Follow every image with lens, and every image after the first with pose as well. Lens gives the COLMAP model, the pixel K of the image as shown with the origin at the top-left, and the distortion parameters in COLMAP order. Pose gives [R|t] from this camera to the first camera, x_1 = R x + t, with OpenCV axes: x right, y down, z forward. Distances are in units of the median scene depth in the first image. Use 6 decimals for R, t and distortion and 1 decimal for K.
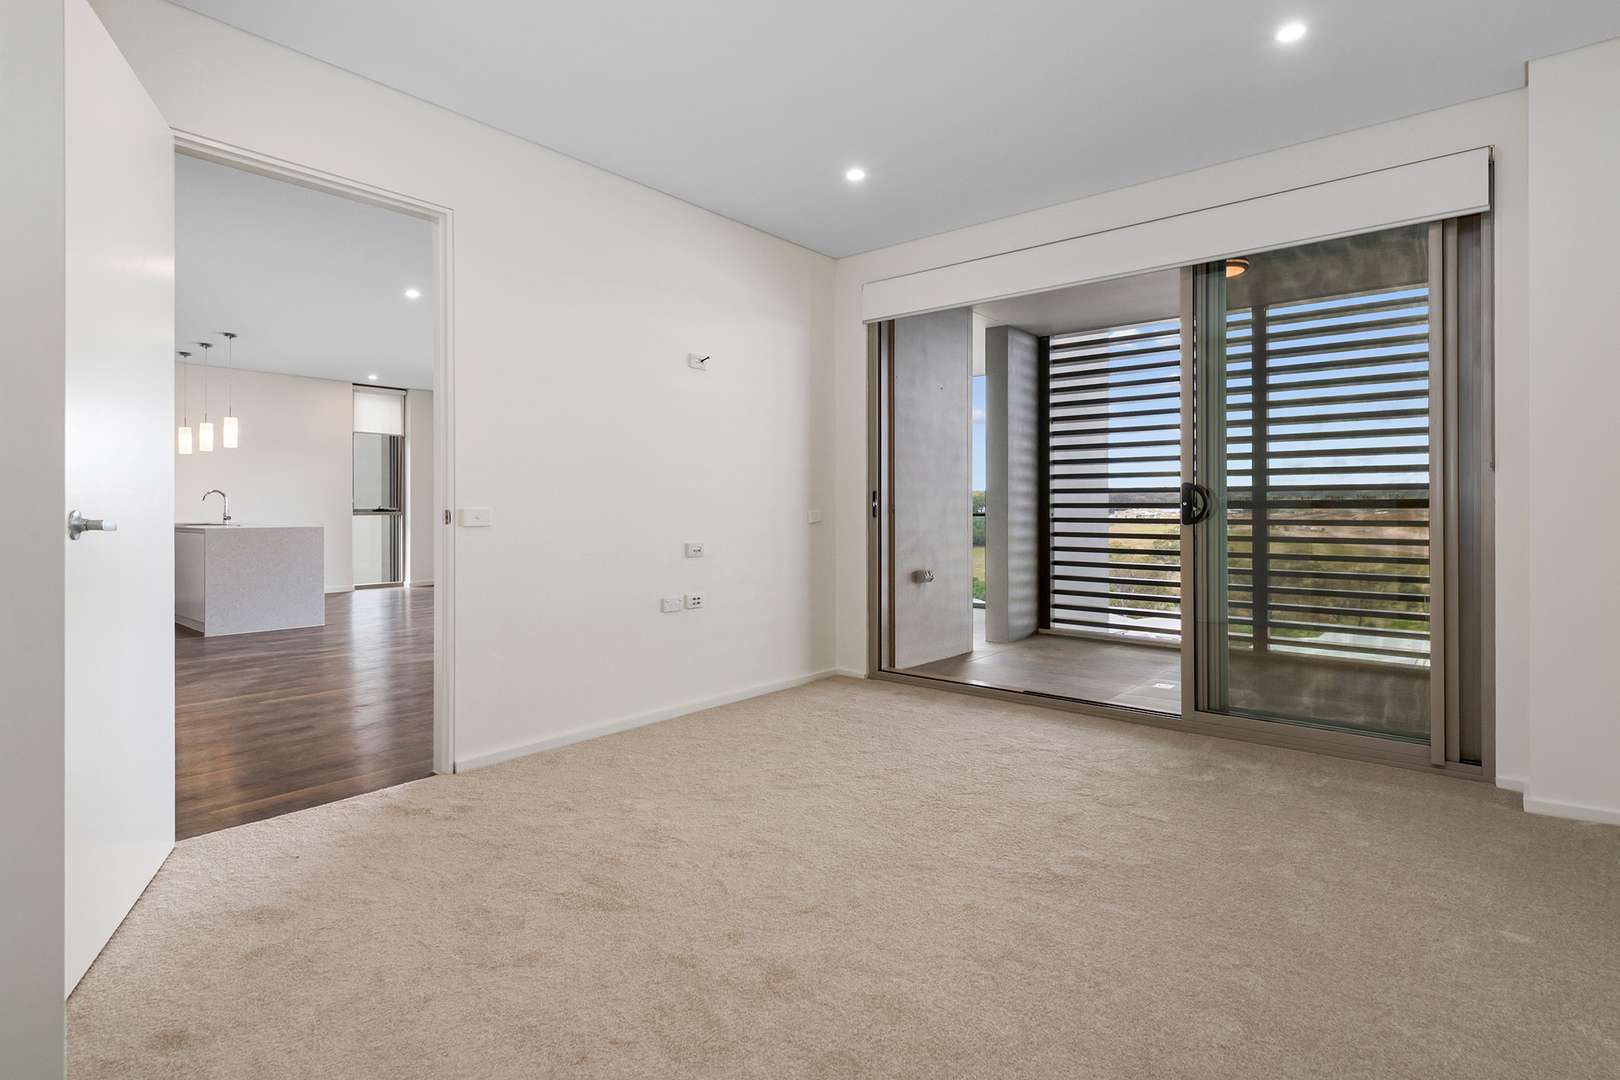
lens RADIAL K [[813.5, 0, 819.0], [0, 813.5, 512.9], [0, 0, 1]] dist [0.004275, 0.000201]
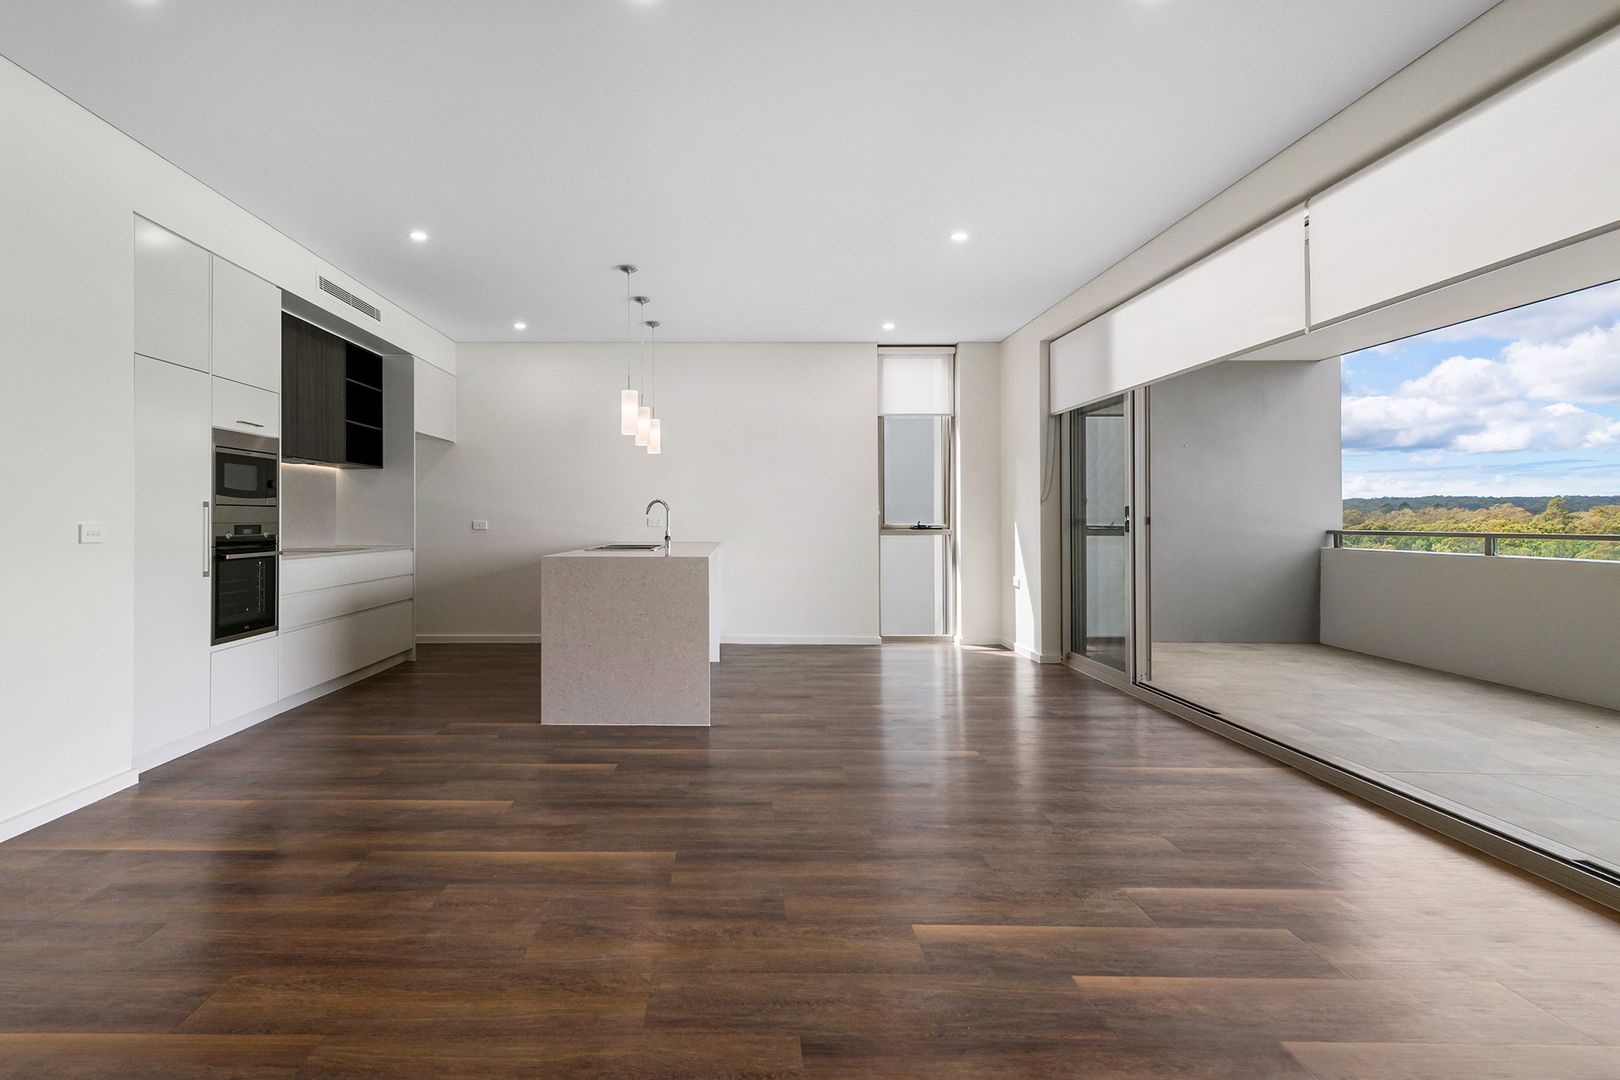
lens RADIAL K [[868.1, 0, 727.3], [0, 868.1, 507.0], [0, 0, 1]] dist [-0.001696, -0.000560]
pose [[0.619403, -0.016374, -0.784903, -0.071513], [-0.006651, 0.999637, -0.026102, -0.000525], [0.785045, 0.021389, 0.619069, 0.423098]]
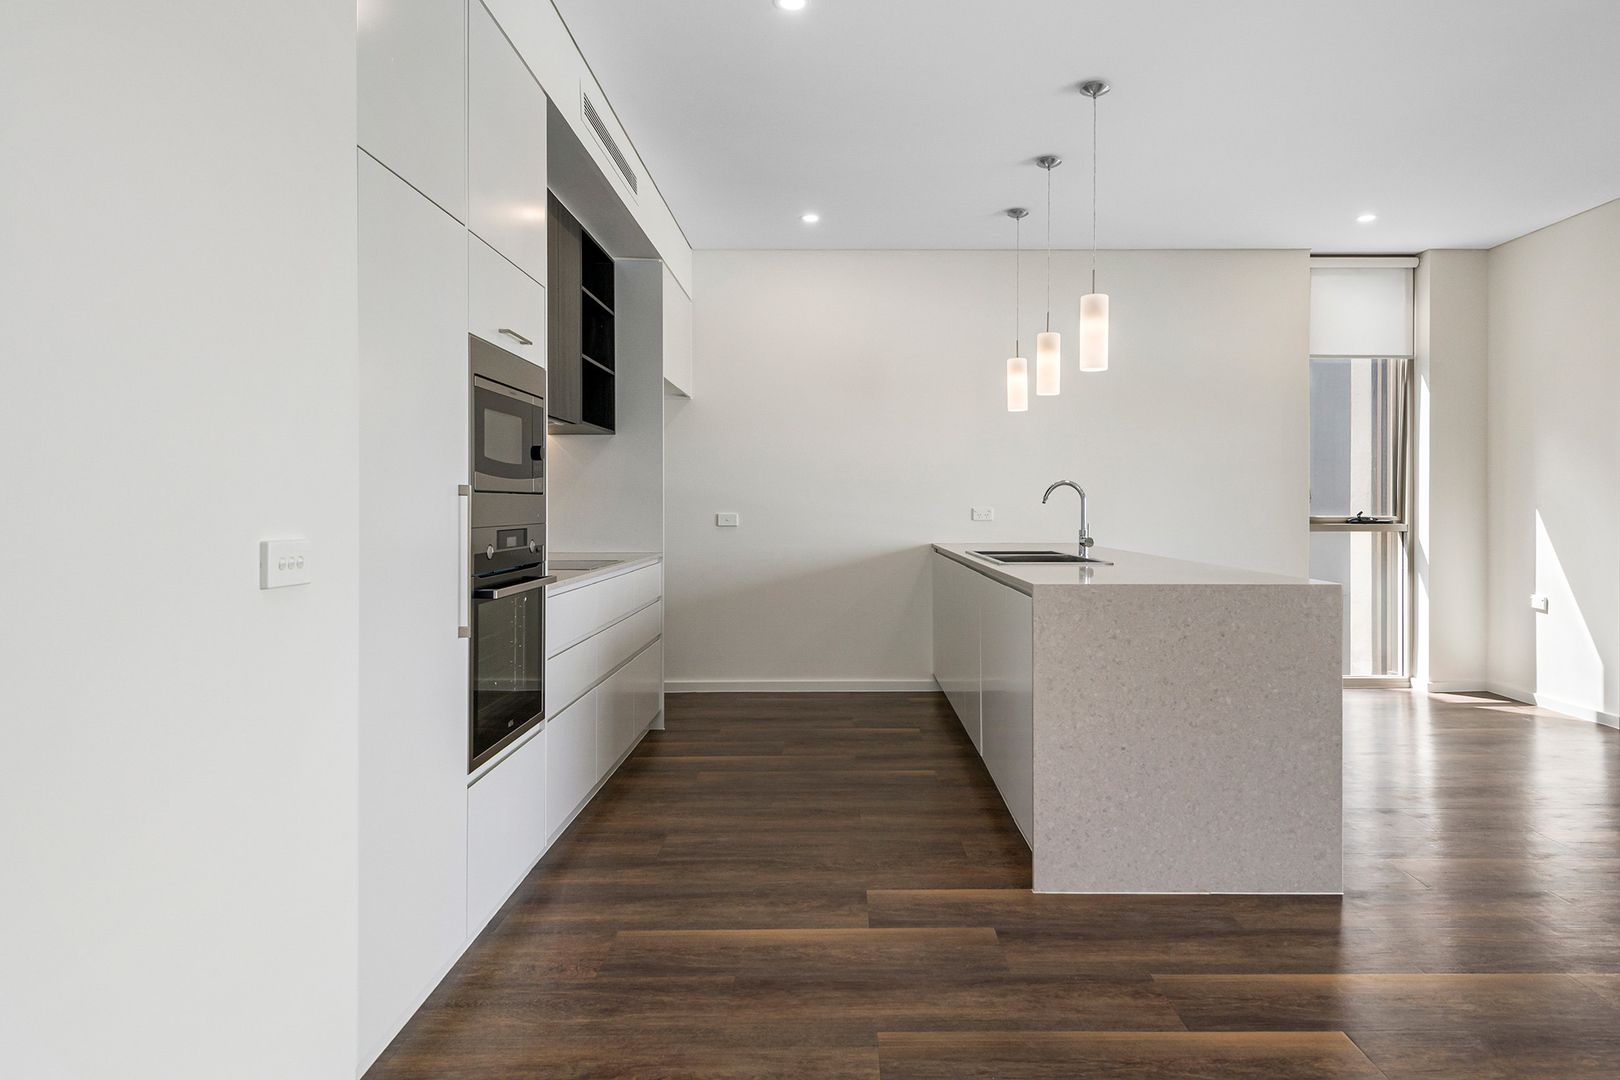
lens RADIAL K [[957.6, 0, 813.8], [0, 957.6, 502.9], [0, 0, 1]] dist [-0.001706, -0.000701]
pose [[0.618141, -0.008573, -0.786020, -0.299110], [-0.004284, 0.999889, -0.014275, -0.004668], [0.786055, 0.012191, 0.618036, 0.411229]]
